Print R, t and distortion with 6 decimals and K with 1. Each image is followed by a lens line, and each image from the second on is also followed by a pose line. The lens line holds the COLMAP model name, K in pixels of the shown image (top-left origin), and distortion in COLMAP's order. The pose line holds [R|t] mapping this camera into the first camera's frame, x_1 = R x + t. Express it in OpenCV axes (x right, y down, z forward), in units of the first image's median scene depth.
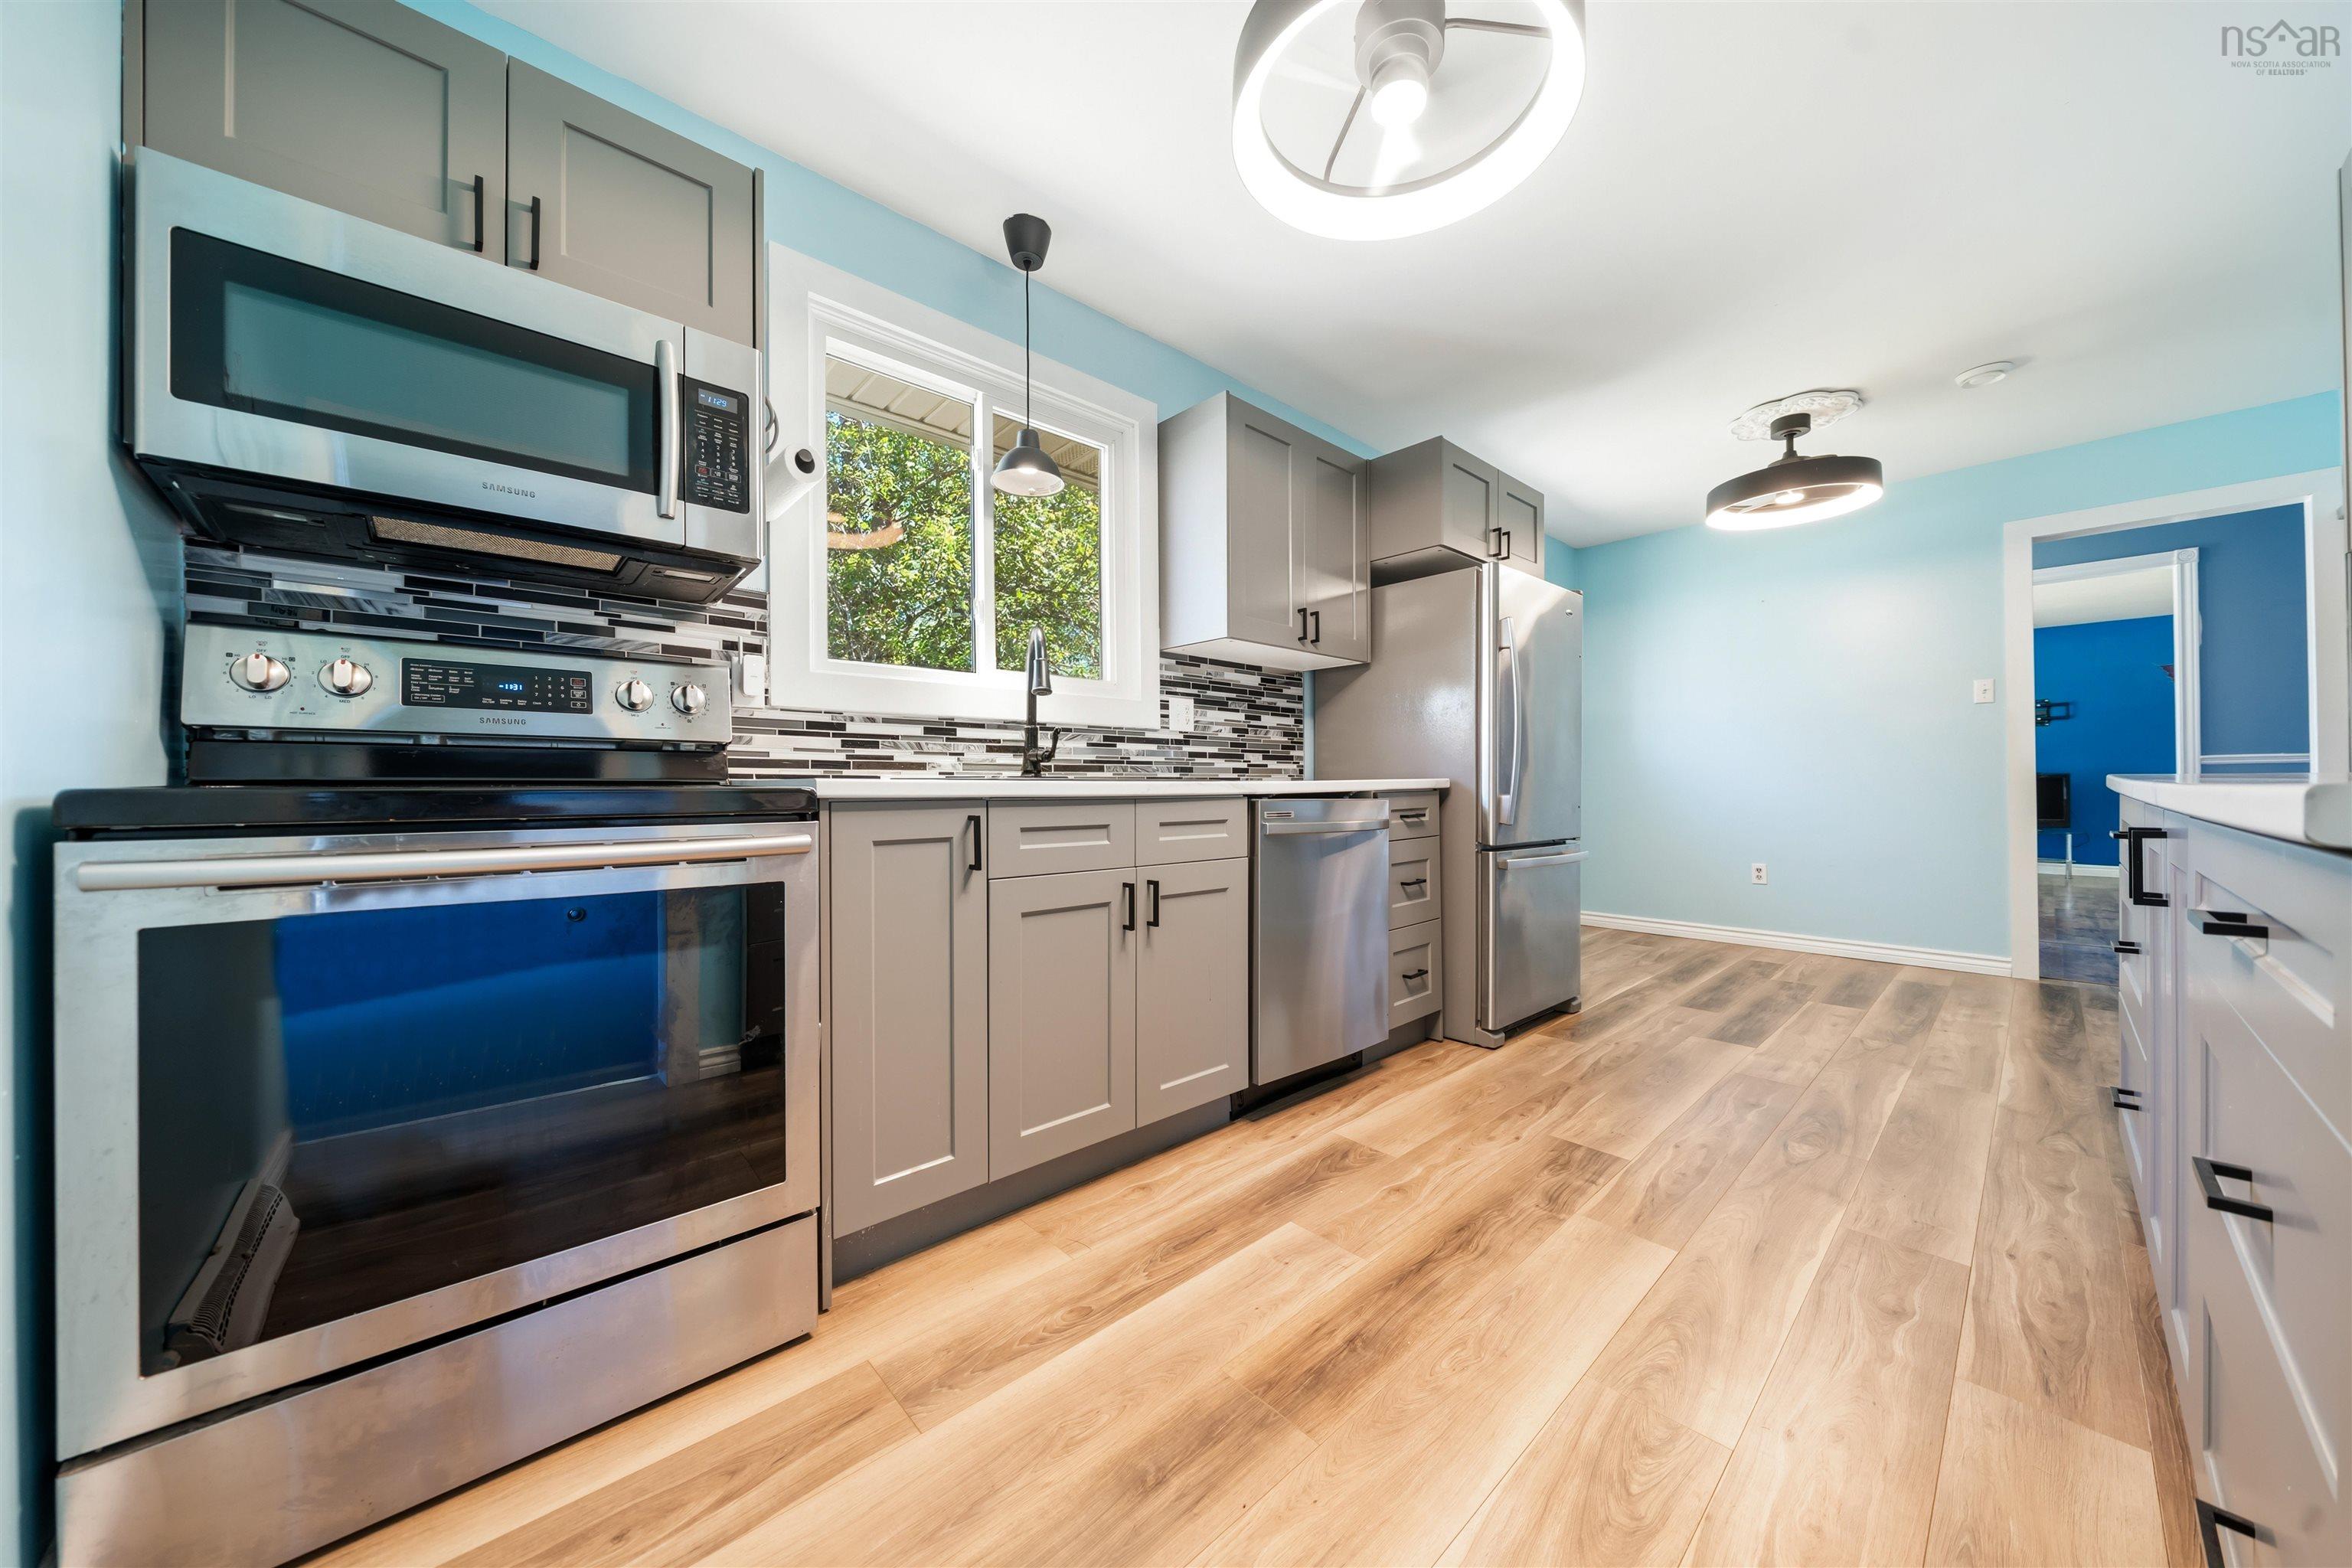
lens RADIAL K [[799.1, 0, 1174.3], [0, 799.1, 785.6], [0, 0, 1]] dist [-0.004779, 0.000080]
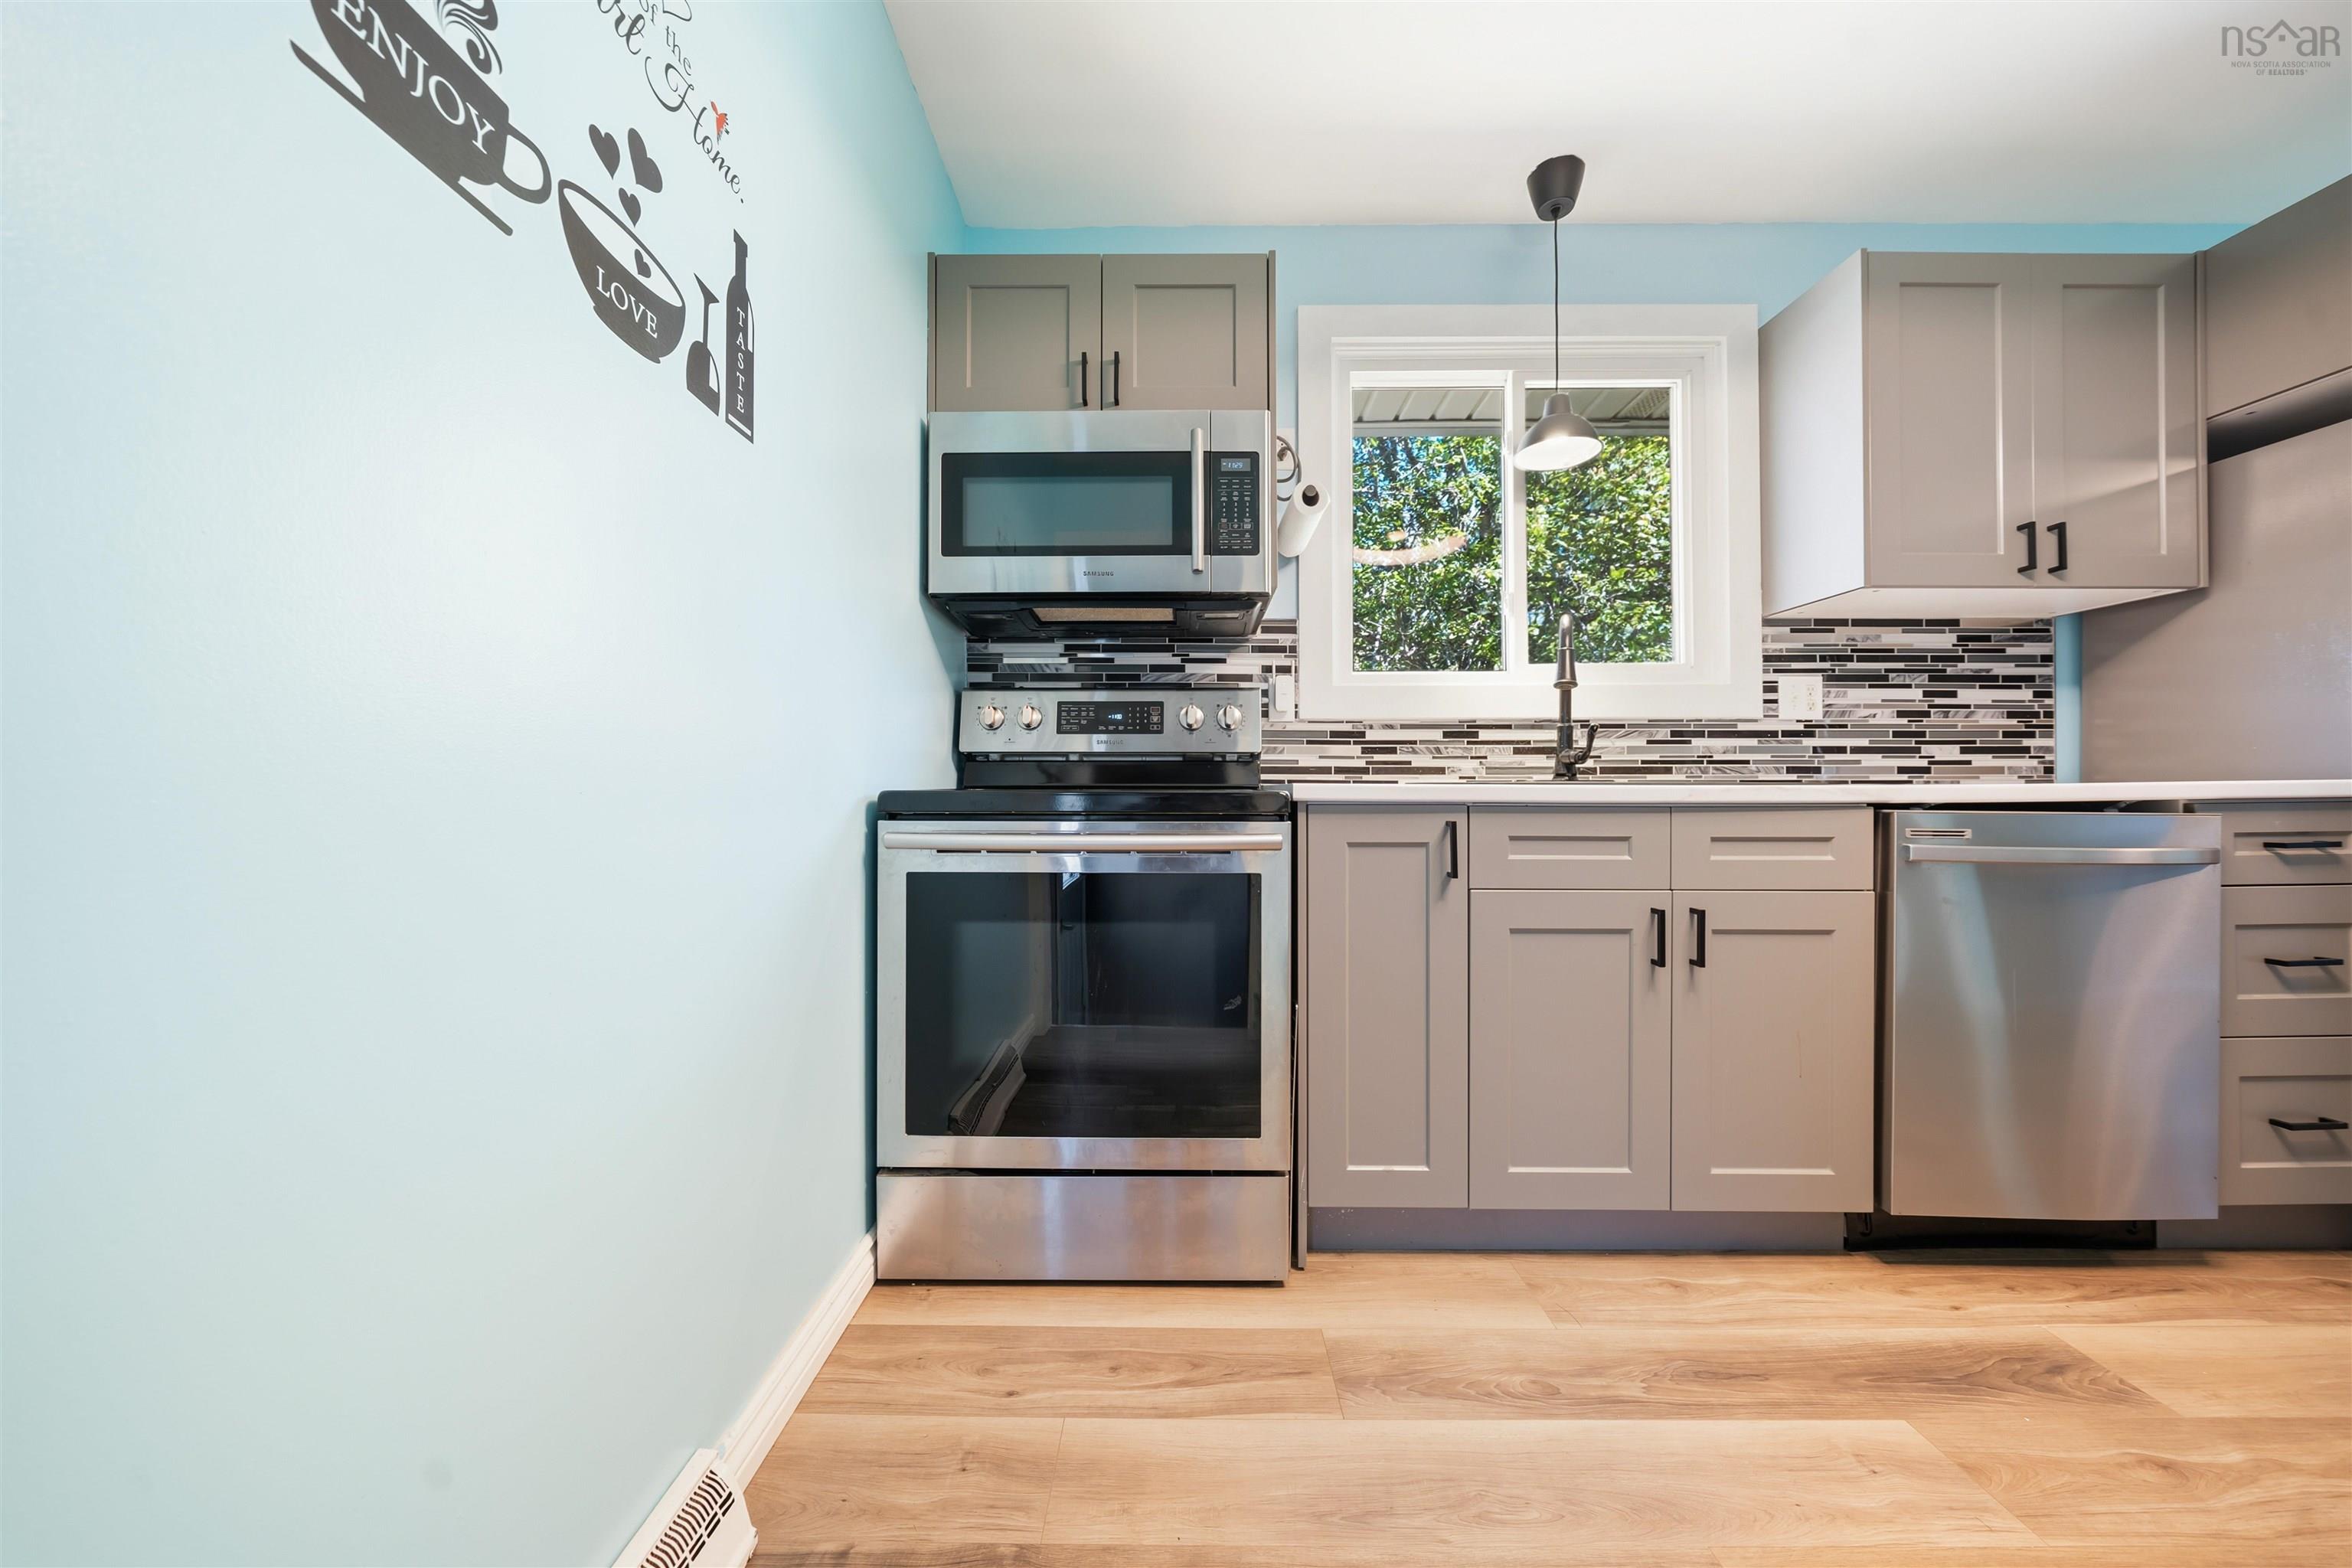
lens RADIAL K [[799.1, 0, 1177.0], [0, 799.1, 789.0], [0, 0, 1]] dist [-0.004779, 0.000080]
pose [[0.733965, 0.000602, -0.679187, 0.133503], [-0.002172, 0.999997, -0.001461, 0.000850], [0.679183, 0.002547, 0.733964, 0.057516]]
